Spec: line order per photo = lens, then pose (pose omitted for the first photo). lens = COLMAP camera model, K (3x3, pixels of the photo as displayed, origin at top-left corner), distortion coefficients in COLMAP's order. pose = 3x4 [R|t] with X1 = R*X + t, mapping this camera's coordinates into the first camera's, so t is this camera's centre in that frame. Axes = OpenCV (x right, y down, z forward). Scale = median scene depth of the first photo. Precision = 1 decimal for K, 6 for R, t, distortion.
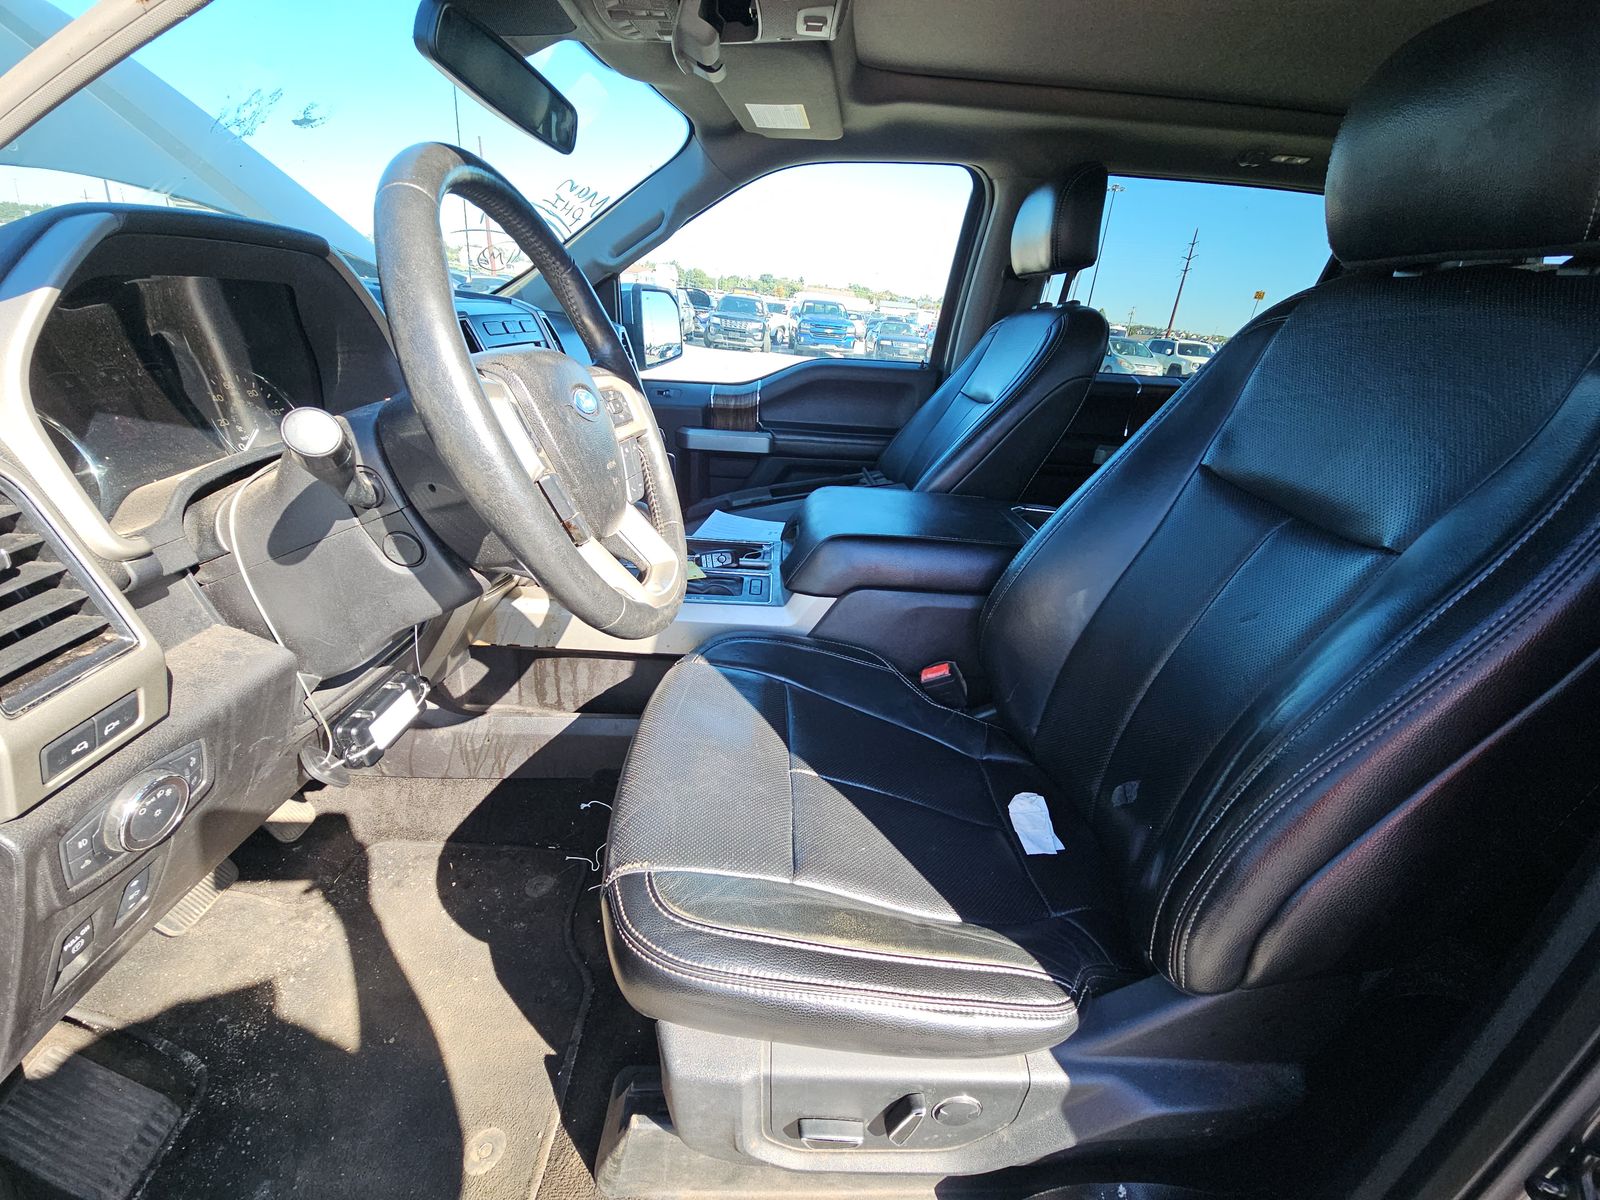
lens RADIAL K [[650.4, 0, 800.0], [0, 650.4, 600.0], [0, 0, 1]] dist [0.015039, 0.000020]
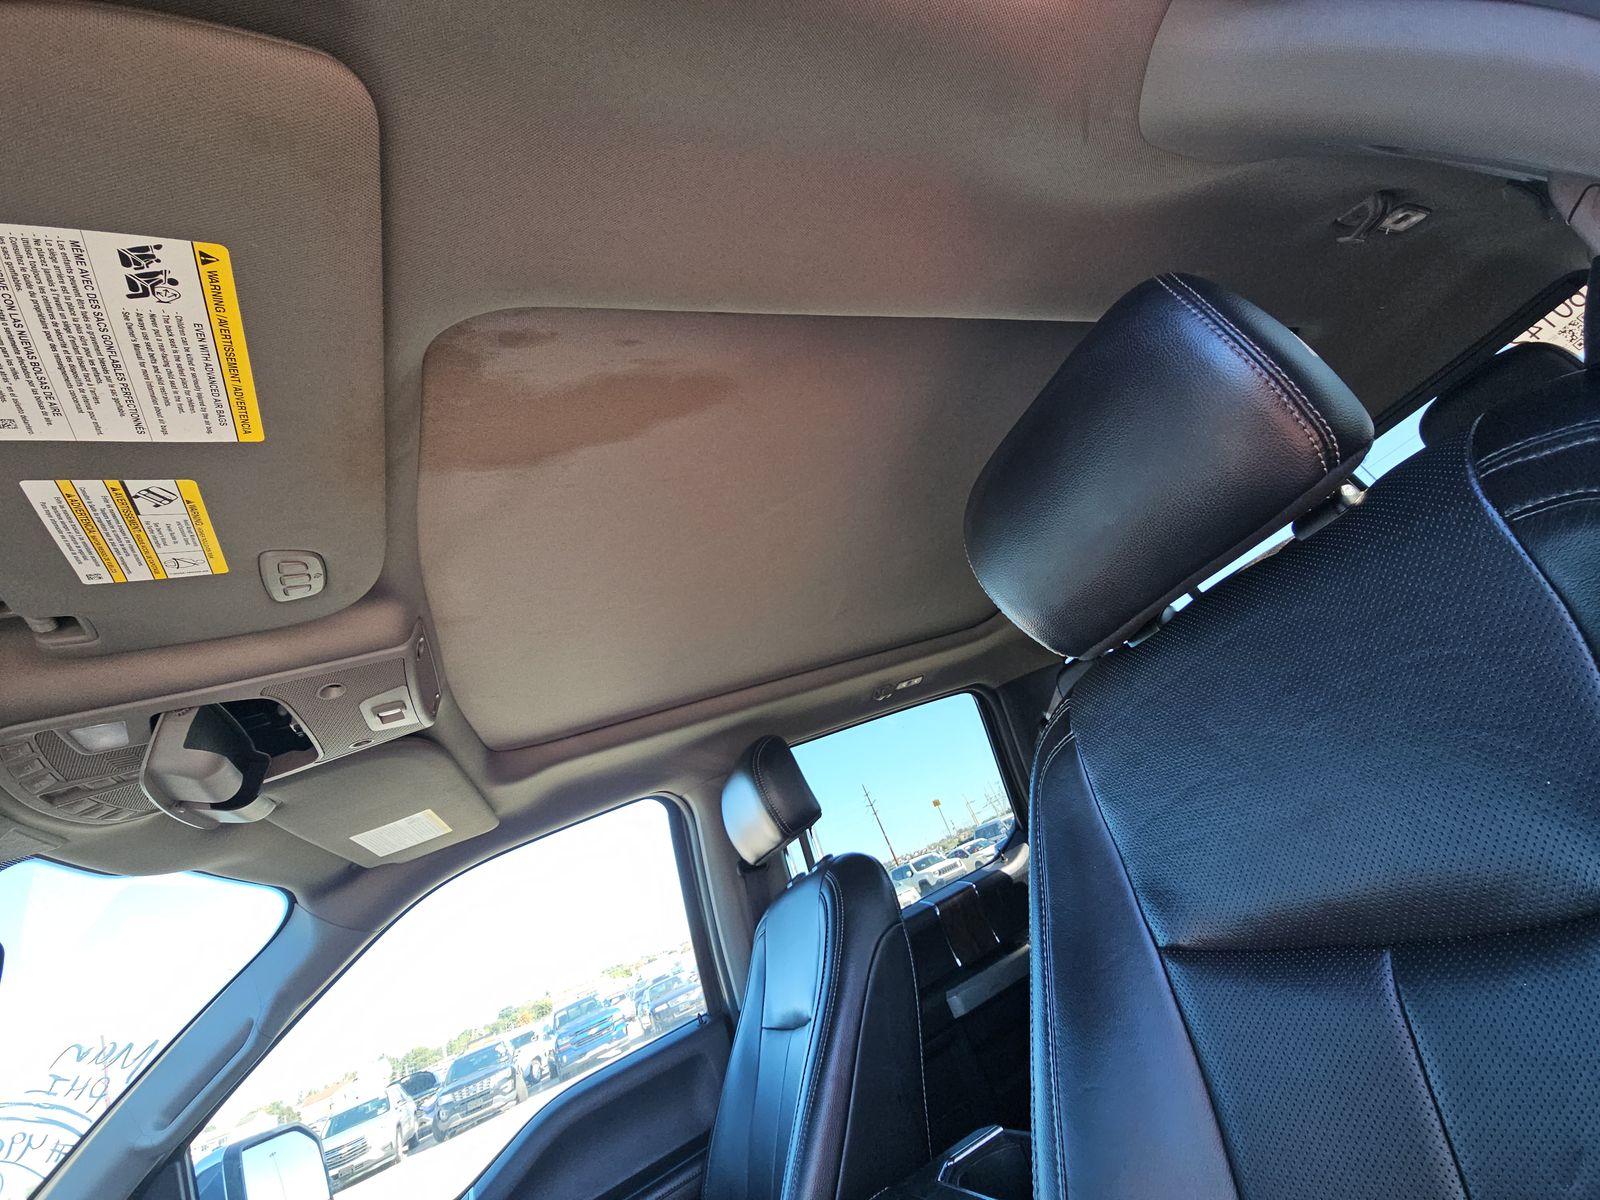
lens RADIAL K [[638.6, 0, 800.0], [0, 638.6, 600.0], [0, 0, 1]] dist [0.002319, -0.006694]
pose [[0.841355, -0.244186, 0.482177, 0.048775], [0.532374, 0.528373, -0.661362, -0.071001], [-0.093274, 0.813139, 0.574548, 0.179794]]
